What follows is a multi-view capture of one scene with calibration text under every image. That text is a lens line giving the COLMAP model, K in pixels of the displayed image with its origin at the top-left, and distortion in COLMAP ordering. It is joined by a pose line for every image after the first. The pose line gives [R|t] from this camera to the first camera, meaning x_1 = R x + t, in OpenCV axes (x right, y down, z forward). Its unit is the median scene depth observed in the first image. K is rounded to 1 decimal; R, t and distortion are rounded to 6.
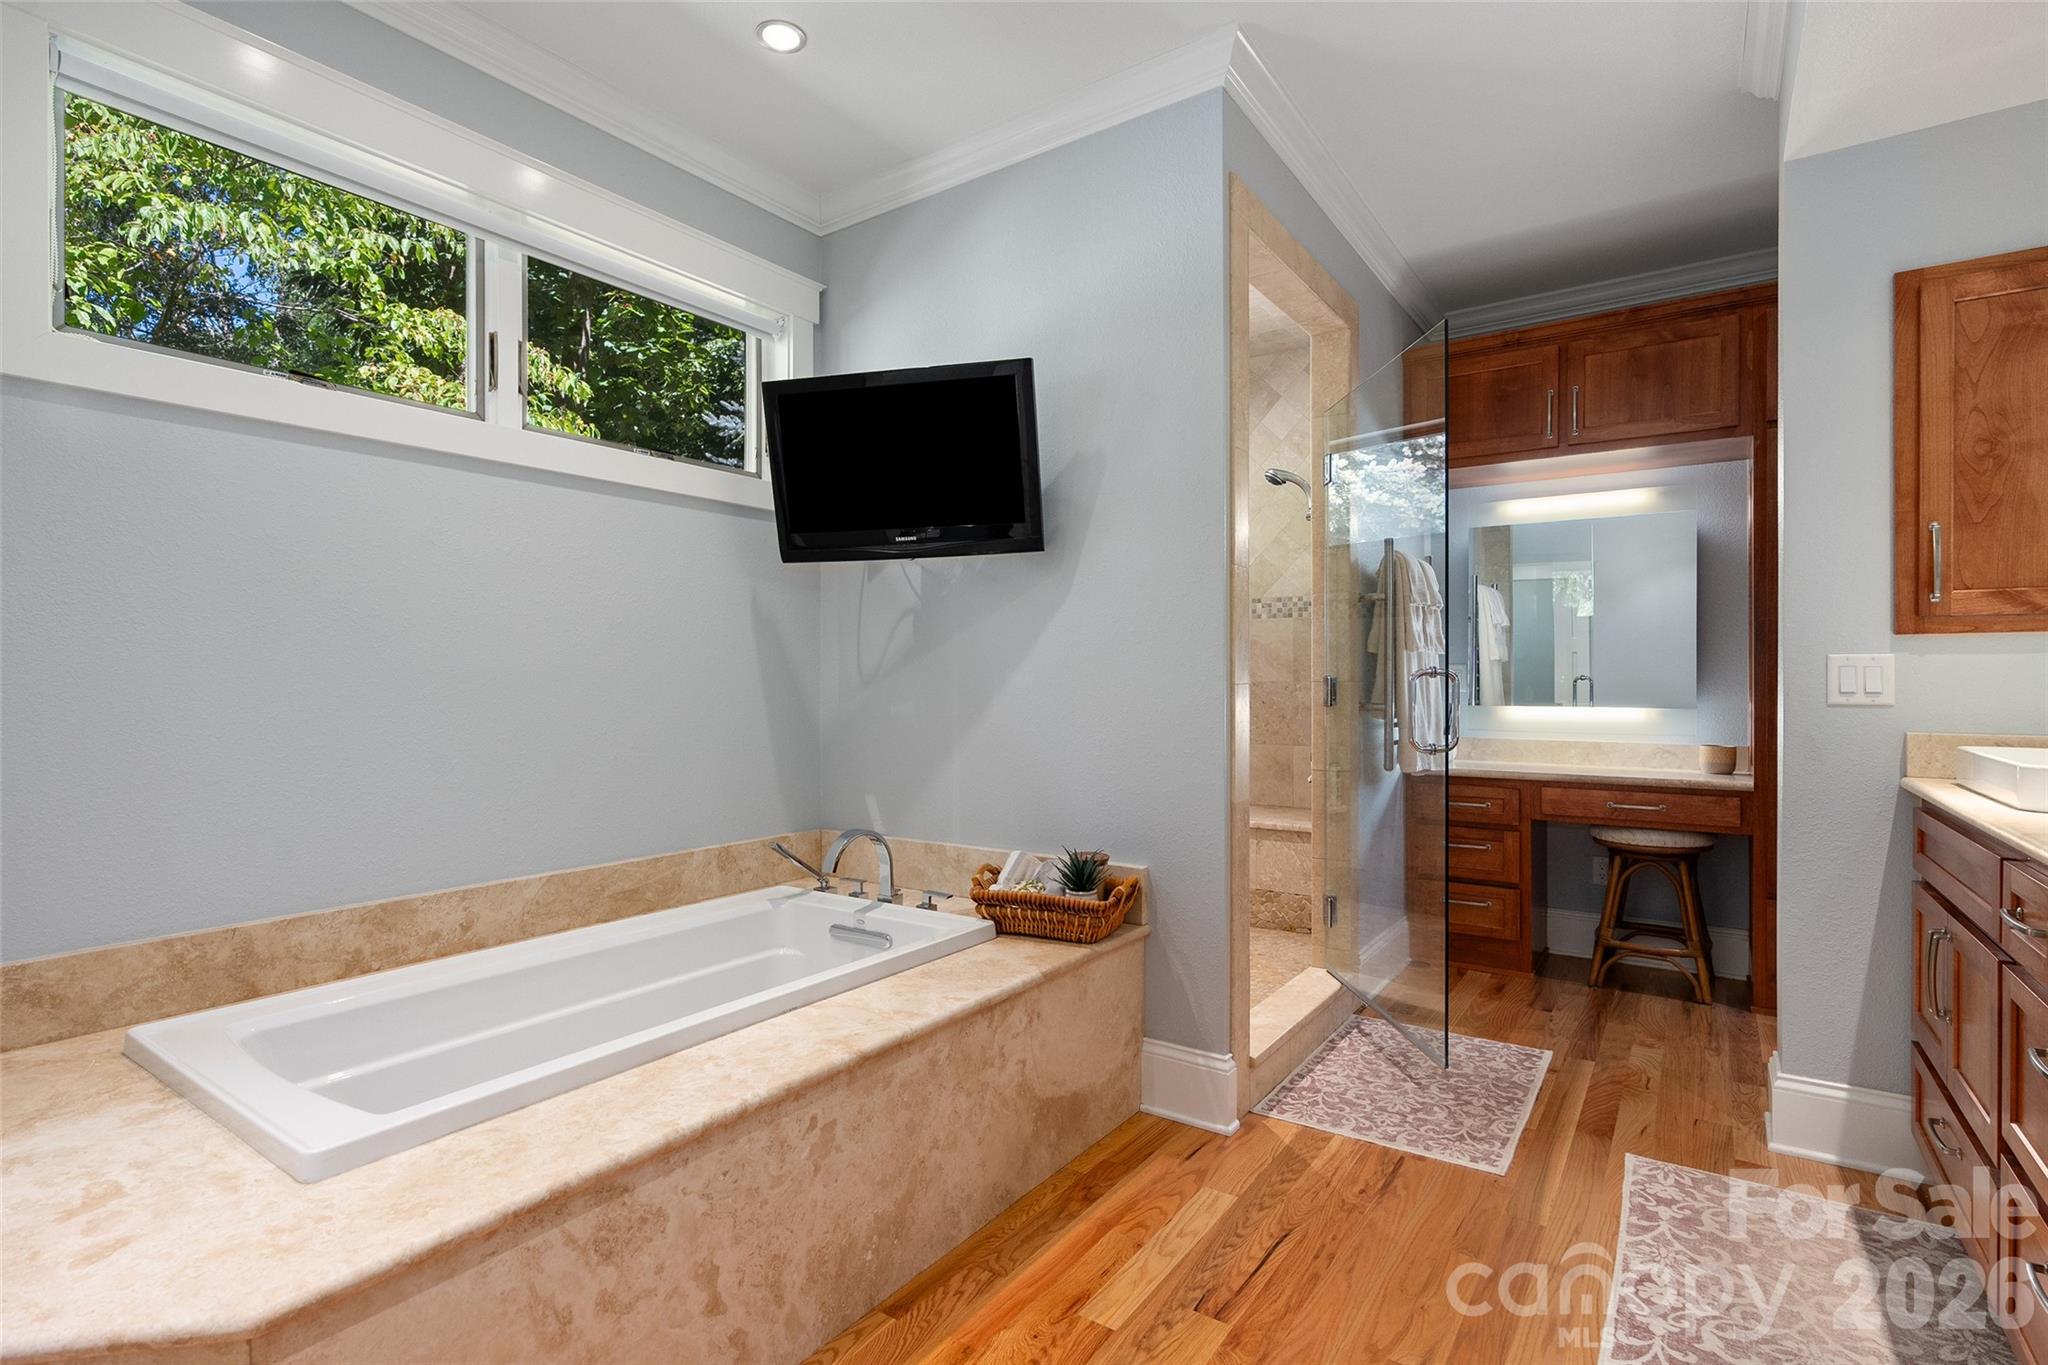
lens RADIAL K [[1018.4, 0, 1013.7], [0, 1018.4, 686.5], [0, 0, 1]] dist [-0.003278, -0.001876]
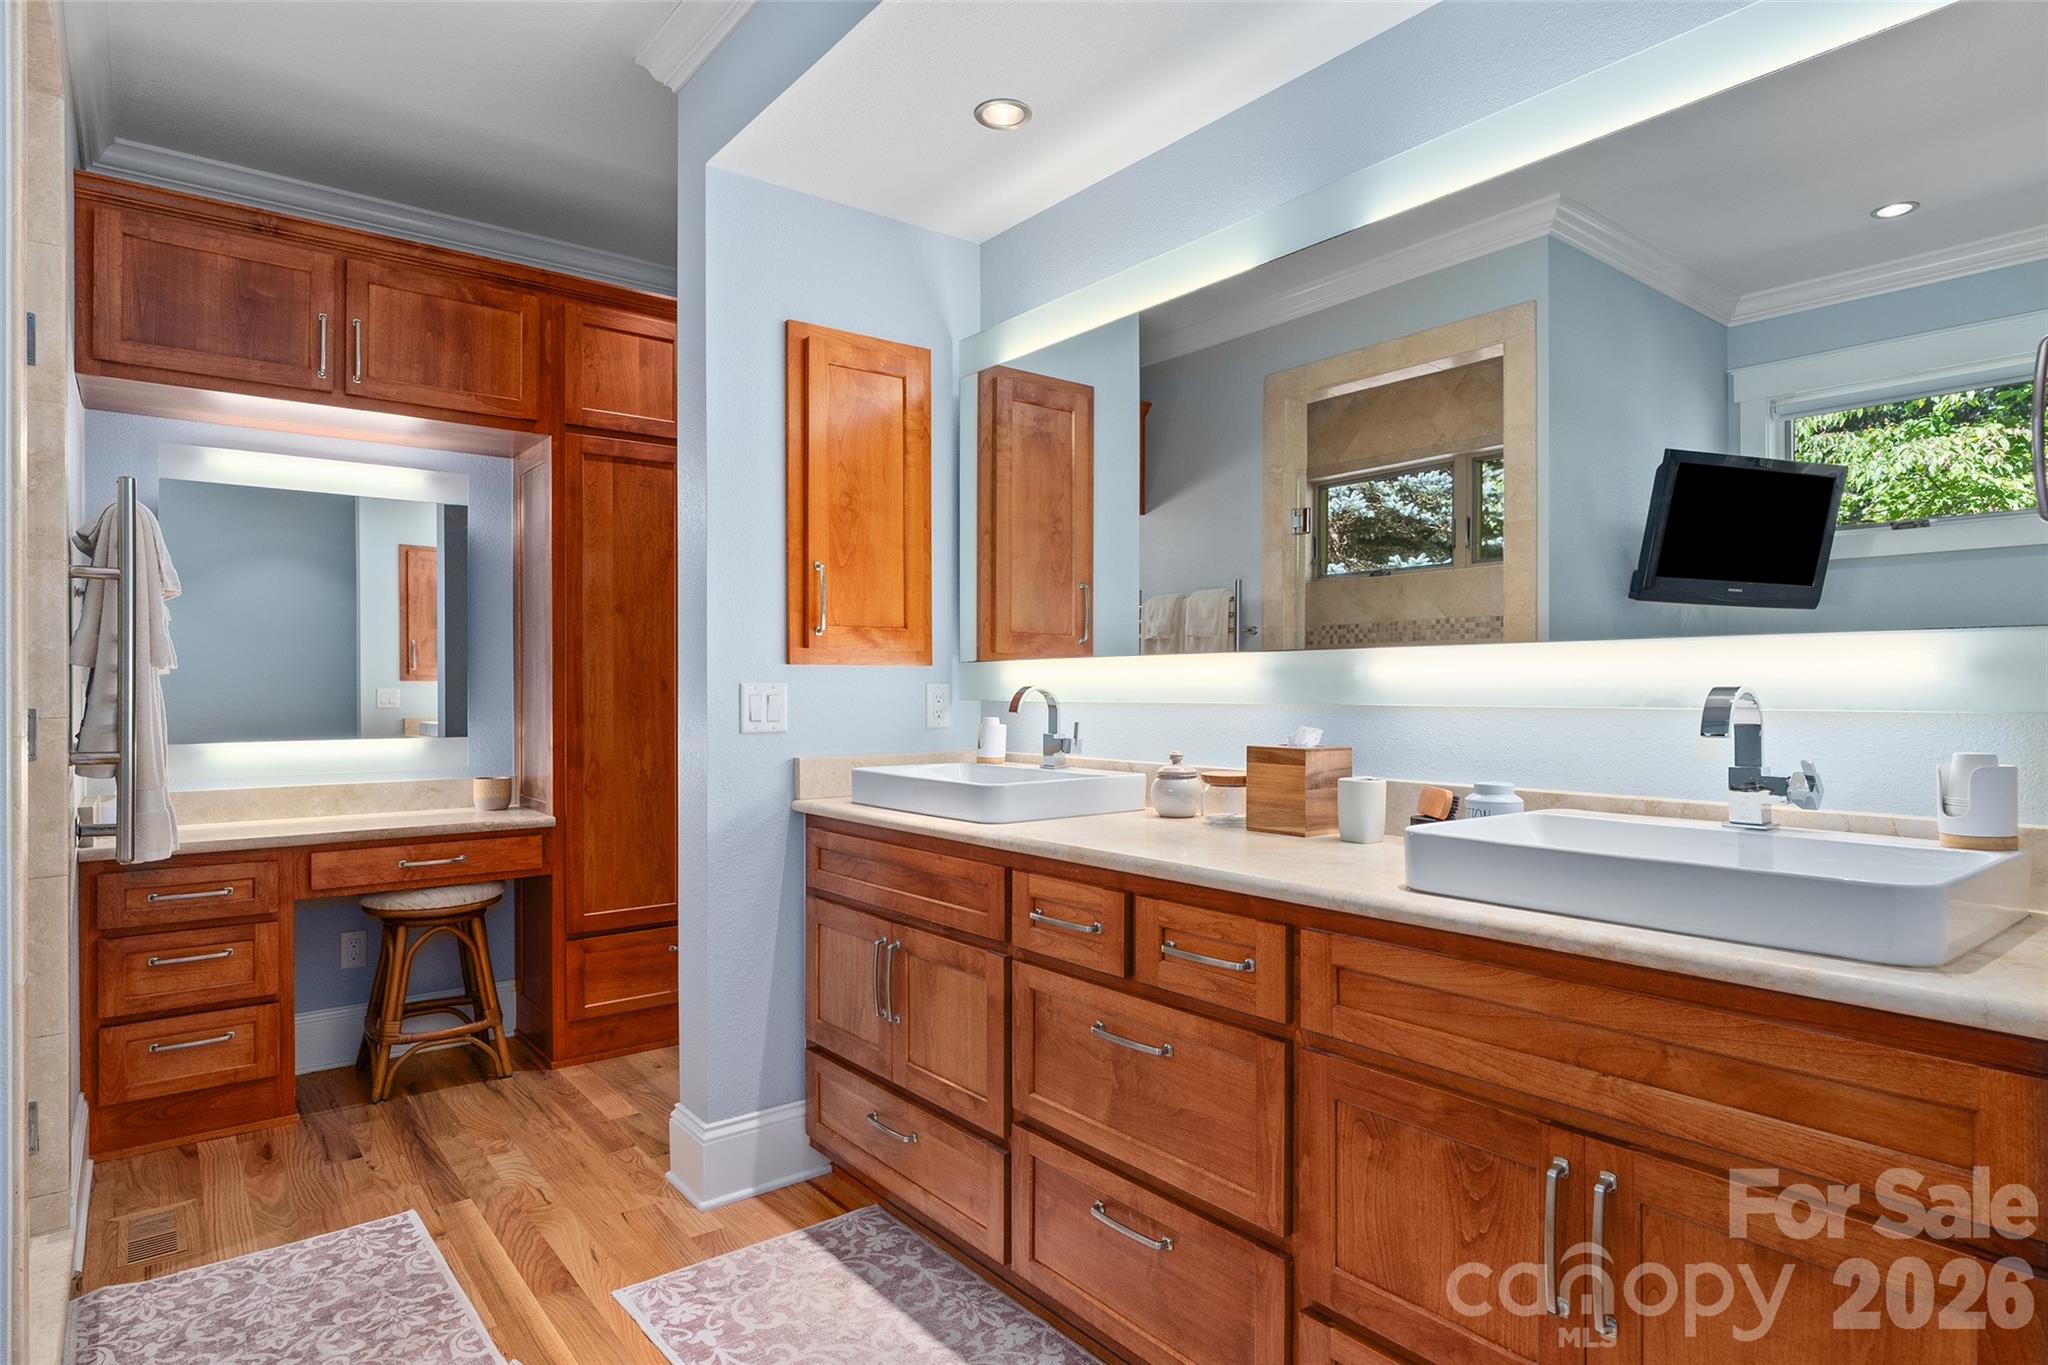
lens RADIAL K [[1138.1, 0, 1032.1], [0, 1138.1, 685.5], [0, 0, 1]] dist [-0.024372, 0.021719]
pose [[0.271505, -0.000661, 0.962437, -0.132525], [0.006670, 0.999977, -0.001195, -0.018952], [-0.962414, 0.006744, 0.271503, 0.310300]]
